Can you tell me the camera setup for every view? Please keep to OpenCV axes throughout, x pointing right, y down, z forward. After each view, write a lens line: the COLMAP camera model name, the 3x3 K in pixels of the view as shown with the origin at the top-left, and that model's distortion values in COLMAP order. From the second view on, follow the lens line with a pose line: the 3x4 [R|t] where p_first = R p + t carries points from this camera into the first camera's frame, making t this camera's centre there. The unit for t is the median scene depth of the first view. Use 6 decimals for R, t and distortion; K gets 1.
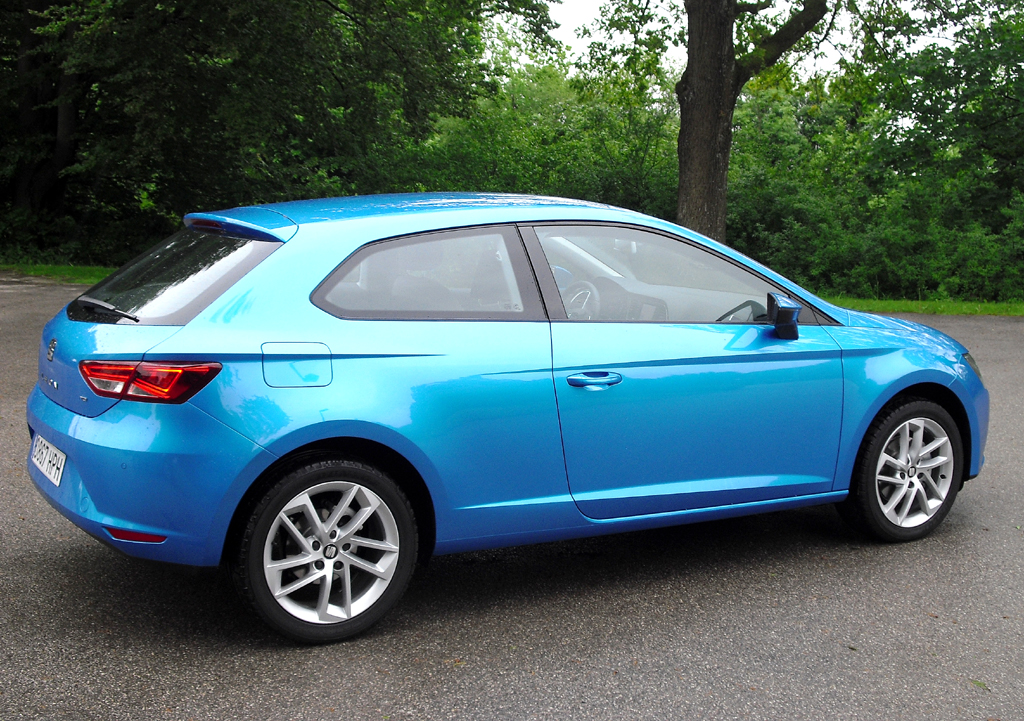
lens RADIAL K [[1352.3, 0, 512.0], [0, 1352.3, 360.5], [0, 0, 1]] dist [-0.156183, 0.007818]
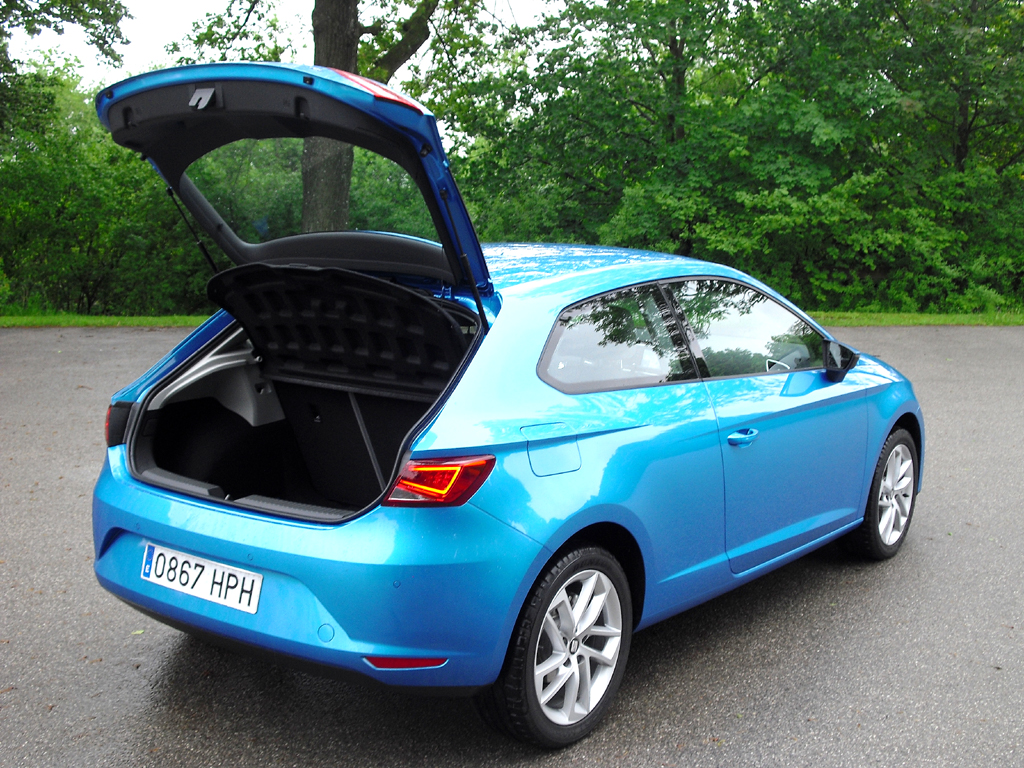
lens RADIAL K [[1319.0, 0, 512.0], [0, 1319.0, 384.0], [0, 0, 1]] dist [-0.196551, 0.342201]
pose [[0.920381, -0.055667, 0.387040, -0.477612], [0.049754, 0.998441, 0.025288, -0.059058], [-0.387844, -0.004018, 0.921716, 0.171646]]
